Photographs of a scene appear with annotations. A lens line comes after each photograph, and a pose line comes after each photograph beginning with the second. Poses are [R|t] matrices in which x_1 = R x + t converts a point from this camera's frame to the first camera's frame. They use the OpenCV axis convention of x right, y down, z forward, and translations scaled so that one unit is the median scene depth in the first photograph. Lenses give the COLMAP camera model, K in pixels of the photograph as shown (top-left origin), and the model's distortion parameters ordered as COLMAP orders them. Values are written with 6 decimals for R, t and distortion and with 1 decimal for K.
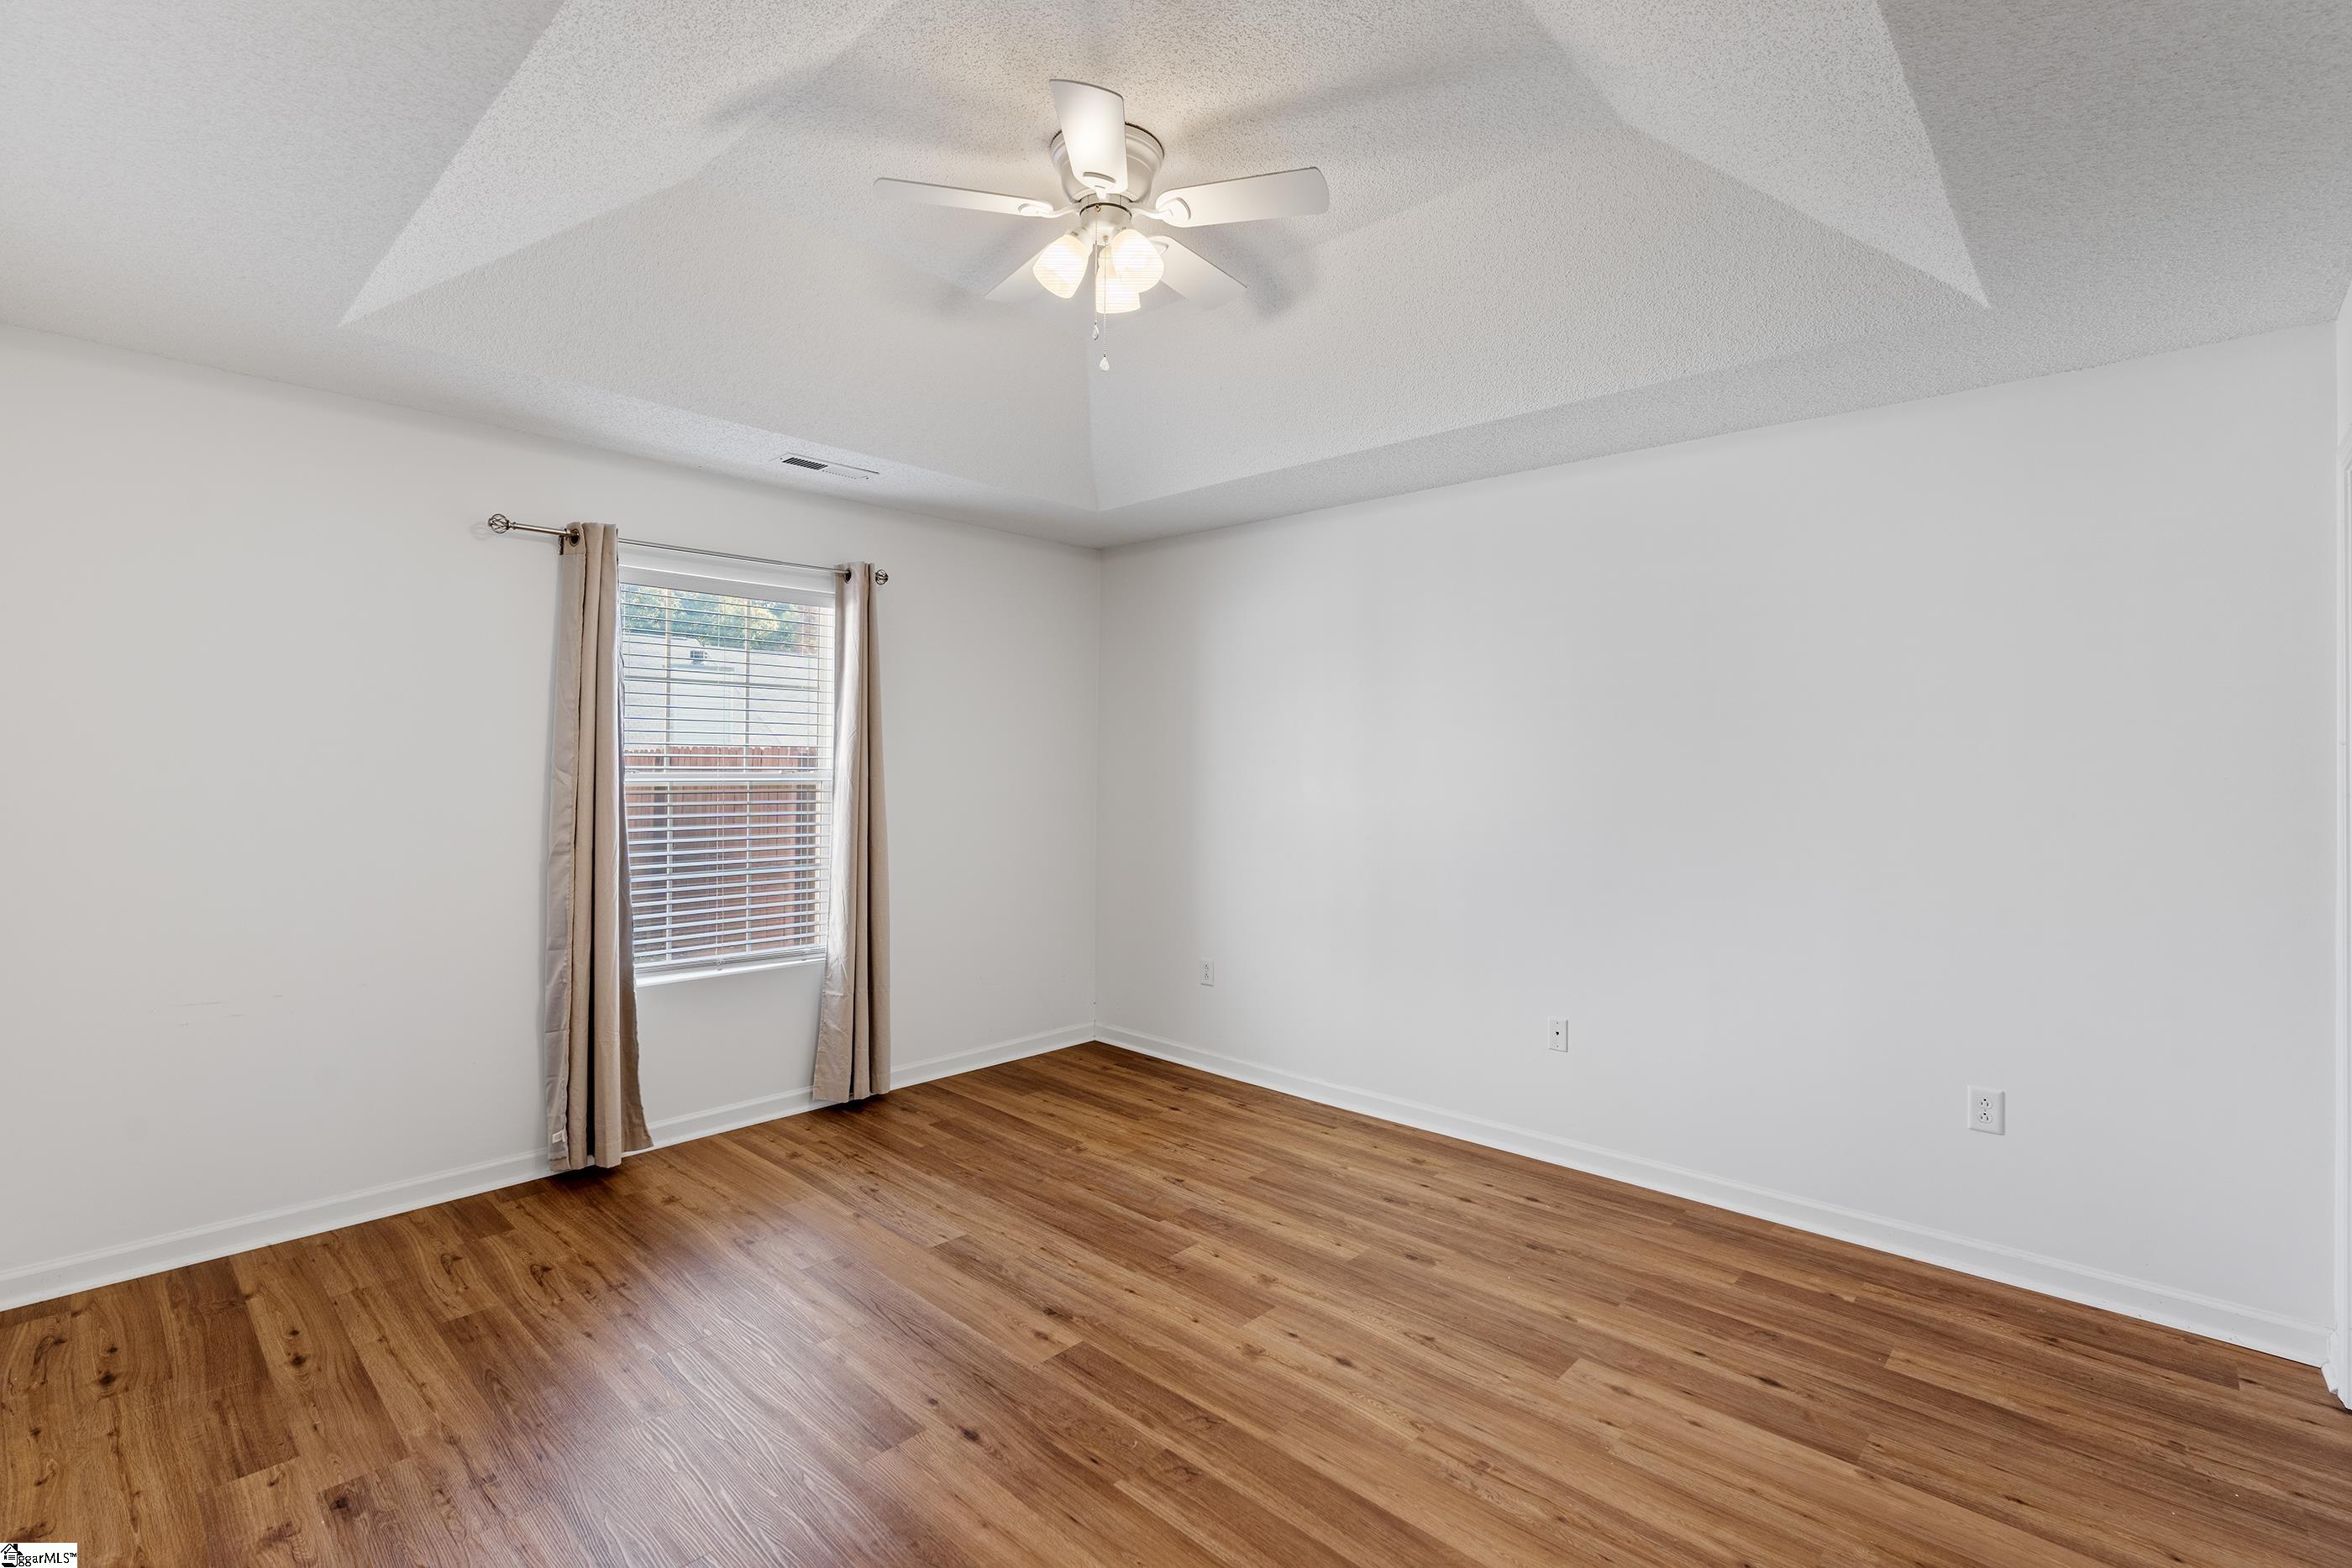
lens RADIAL K [[1063.3, 0, 1177.1], [0, 1063.3, 770.7], [0, 0, 1]] dist [-0.000583, -0.000197]
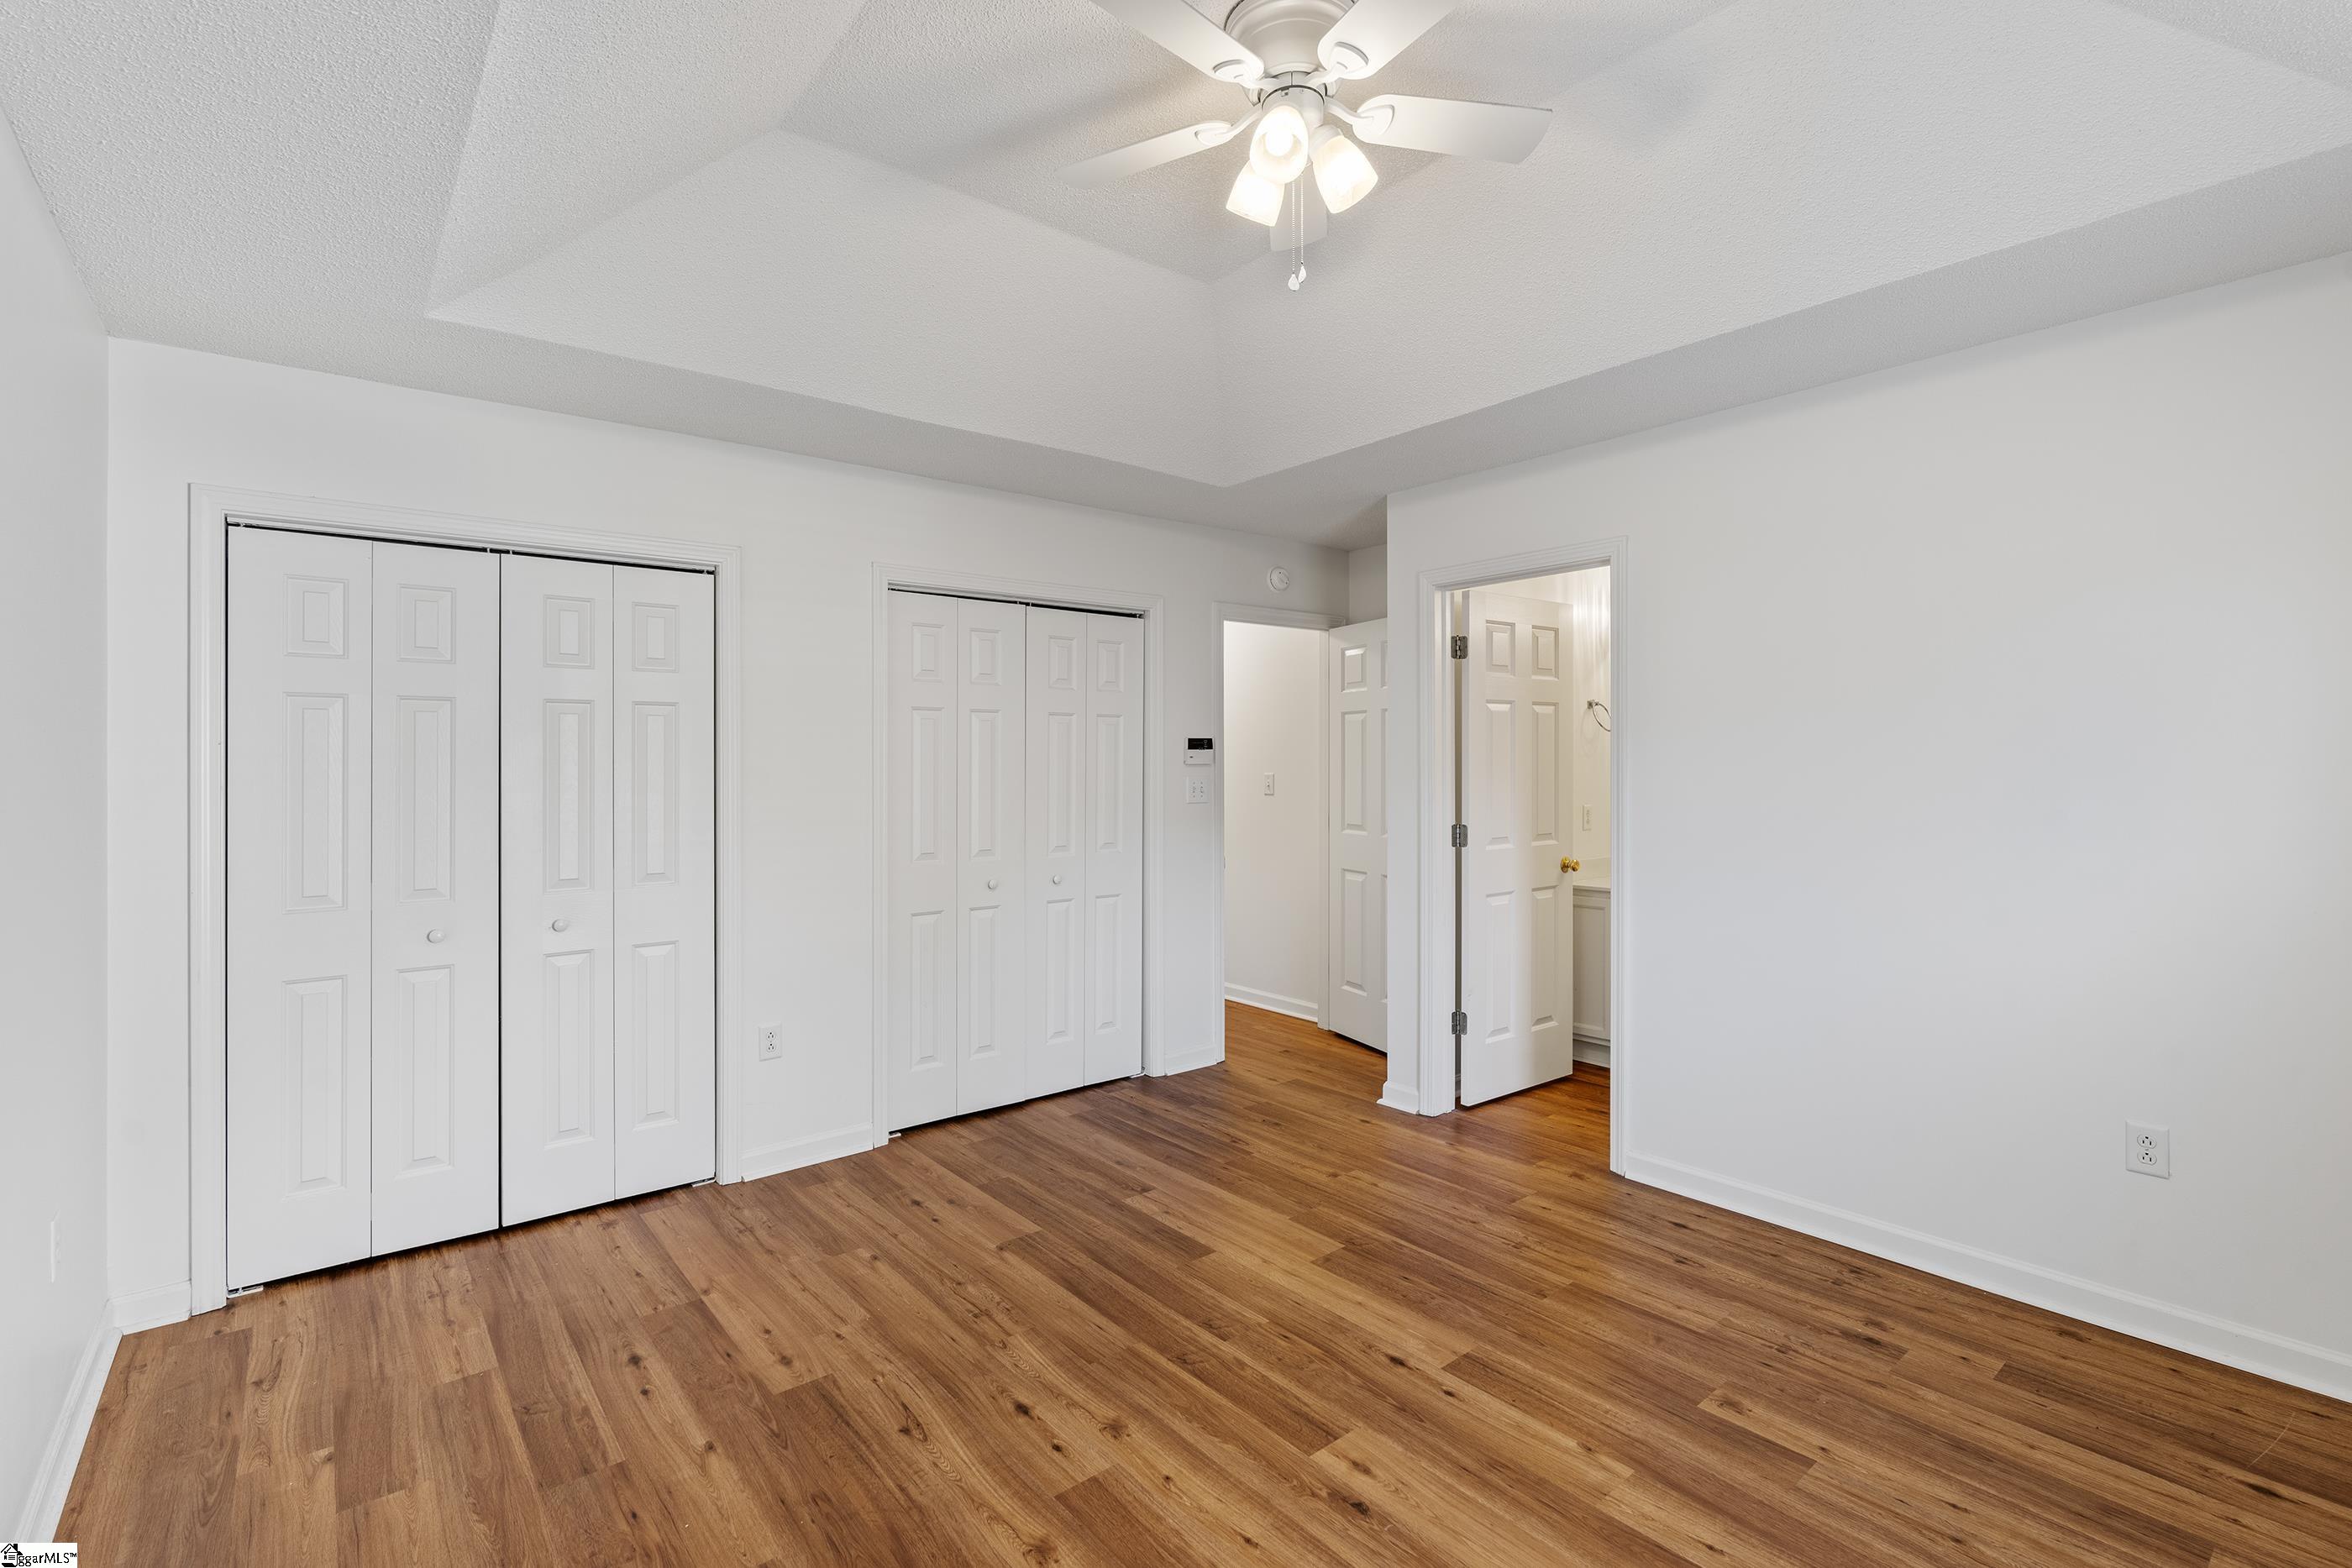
lens RADIAL K [[1063.3, 0, 1174.7], [0, 1063.3, 773.1], [0, 0, 1]] dist [-0.000583, -0.000197]
pose [[-0.991052, -0.003963, 0.133420, -0.101347], [-0.002074, 0.999896, 0.014299, -0.011591], [-0.133463, 0.013894, -0.990956, 2.001375]]
